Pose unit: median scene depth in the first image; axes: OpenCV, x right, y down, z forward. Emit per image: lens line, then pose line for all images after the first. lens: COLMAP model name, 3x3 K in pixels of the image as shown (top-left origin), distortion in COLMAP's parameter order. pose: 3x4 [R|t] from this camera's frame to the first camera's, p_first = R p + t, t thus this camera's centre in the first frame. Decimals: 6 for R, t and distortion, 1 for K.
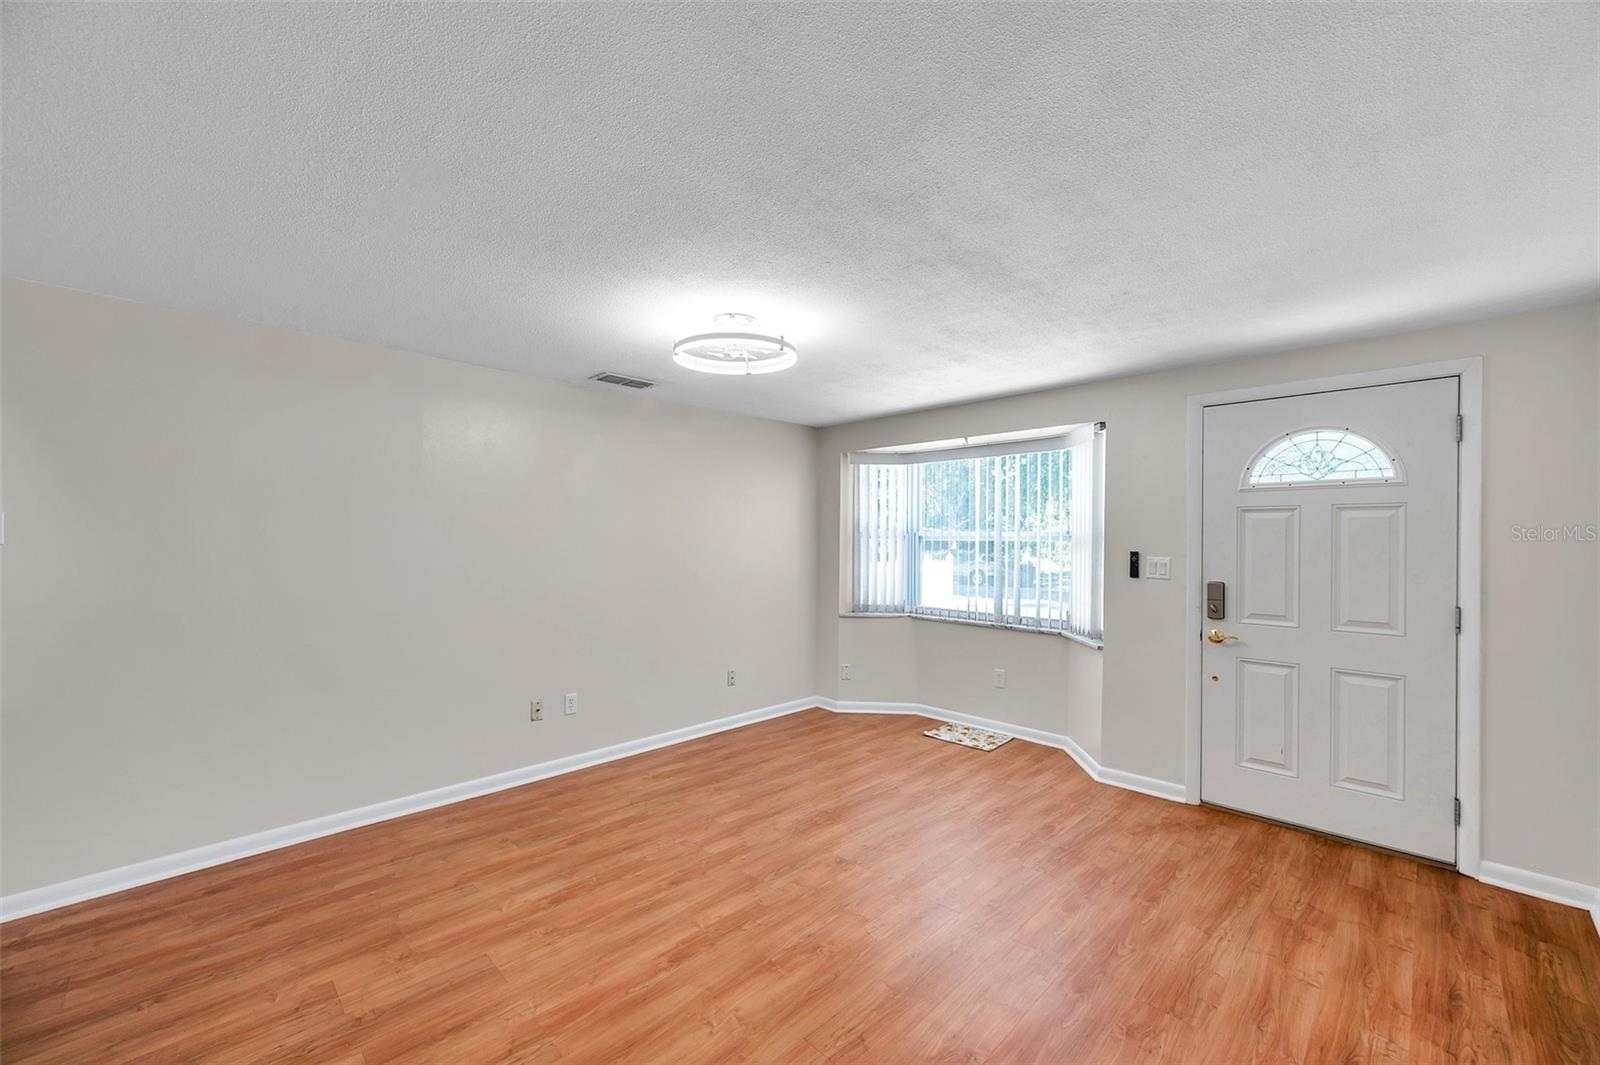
lens RADIAL K [[640.0, 0, 785.9], [0, 640.0, 539.8], [0, 0, 1]] dist [-0.001150, 0.000570]
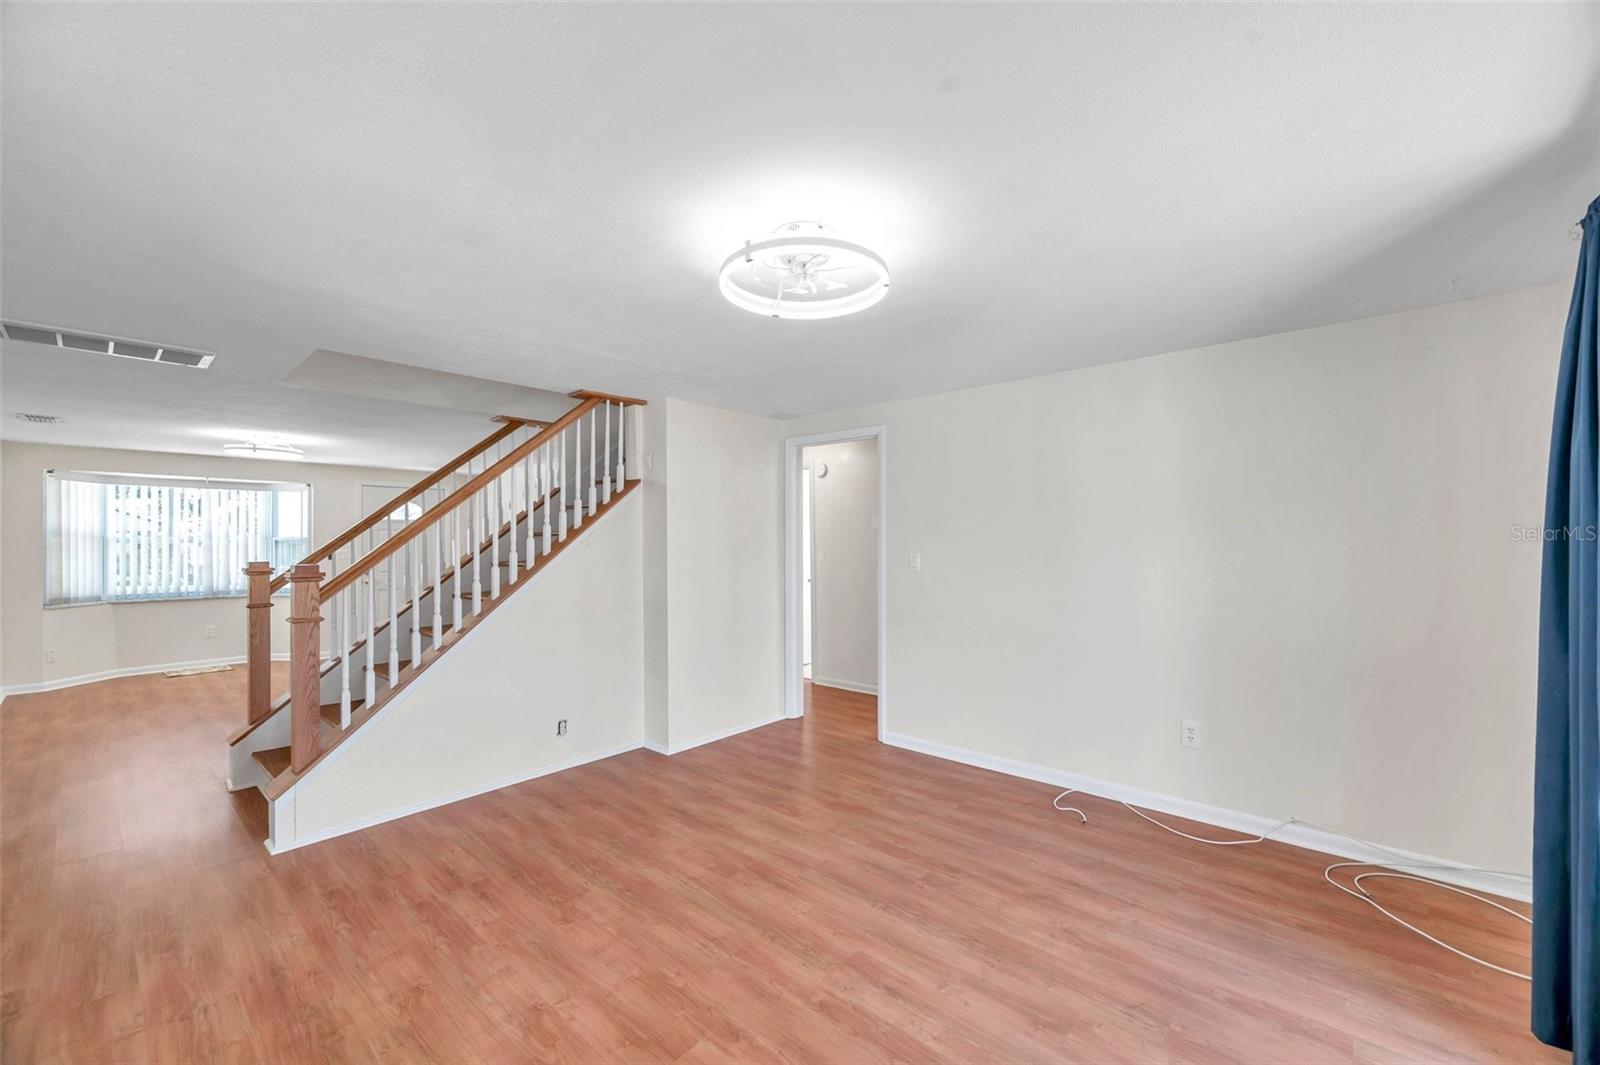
lens RADIAL K [[640.0, 0, 799.4], [0, 640.0, 537.7], [0, 0, 1]] dist [-0.001150, 0.000570]
pose [[-0.077153, 0.001591, 0.997018, -1.183908], [0.005729, 0.999983, -0.001152, -0.001495], [-0.997003, 0.005623, -0.077161, -0.281165]]
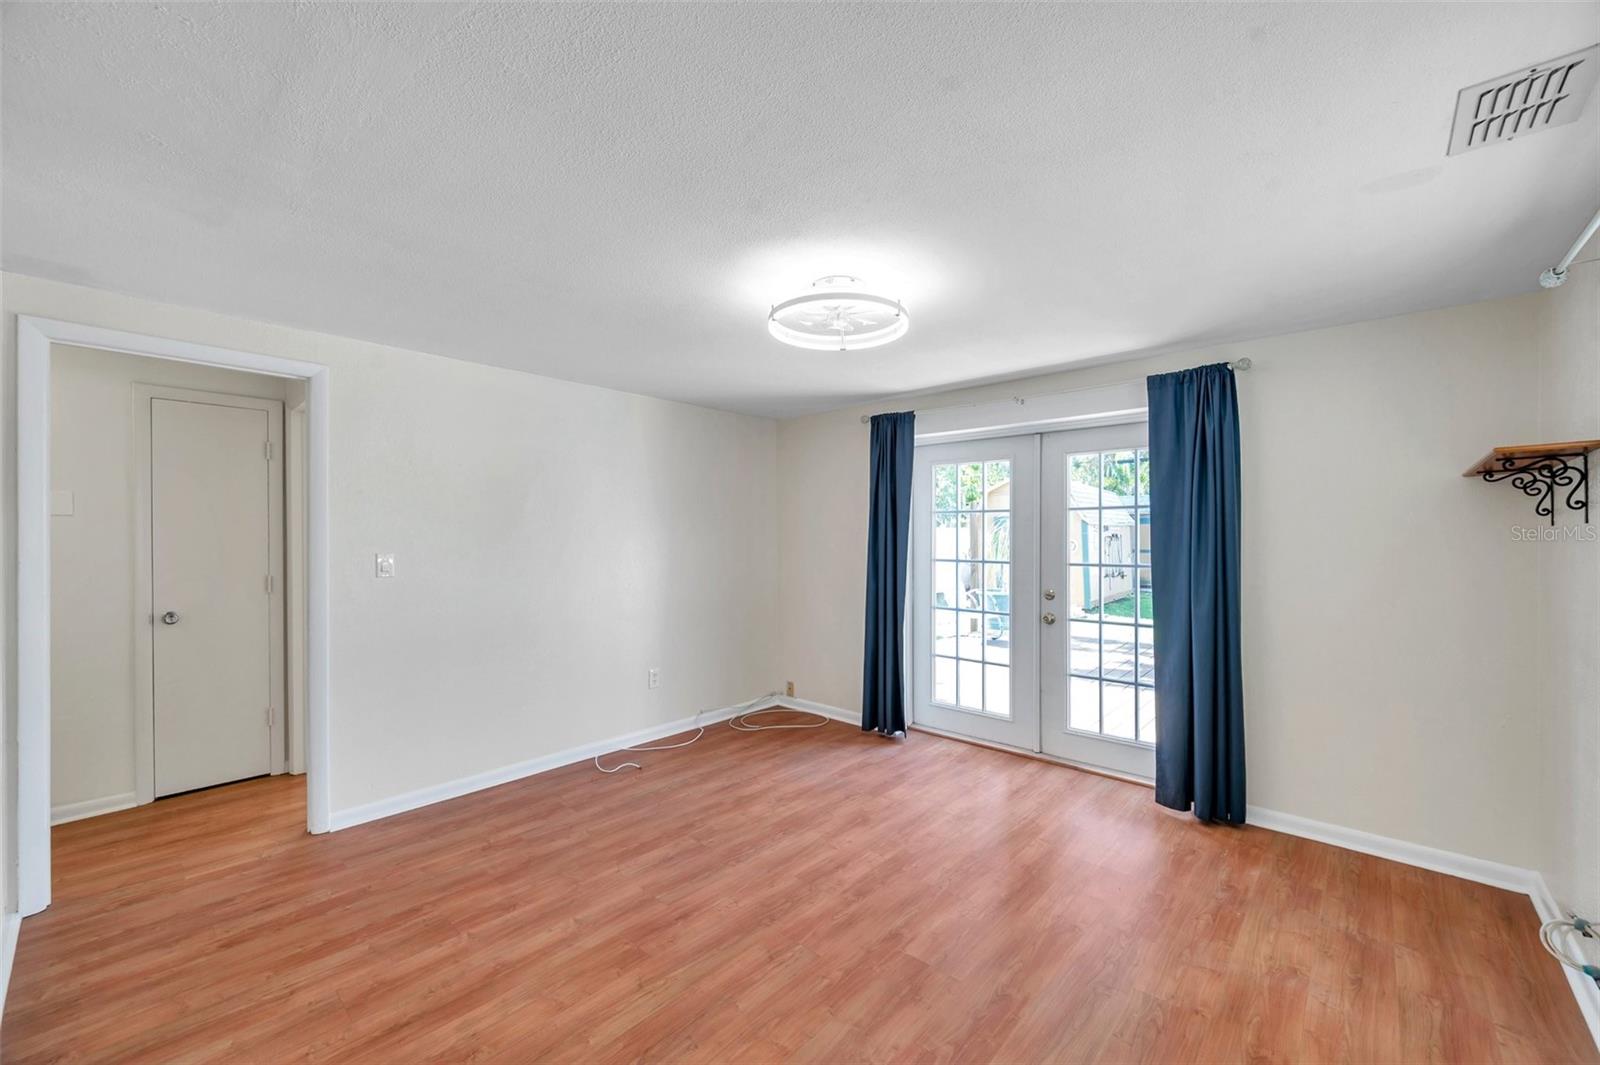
lens RADIAL K [[640.0, 0, 809.7], [0, 640.0, 539.5], [0, 0, 1]] dist [-0.001150, 0.000570]
pose [[-0.996277, -0.003429, -0.086145, 0.027369], [-0.003919, 0.999977, 0.005514, -0.000121], [0.086124, 0.005831, -0.996267, 0.894644]]
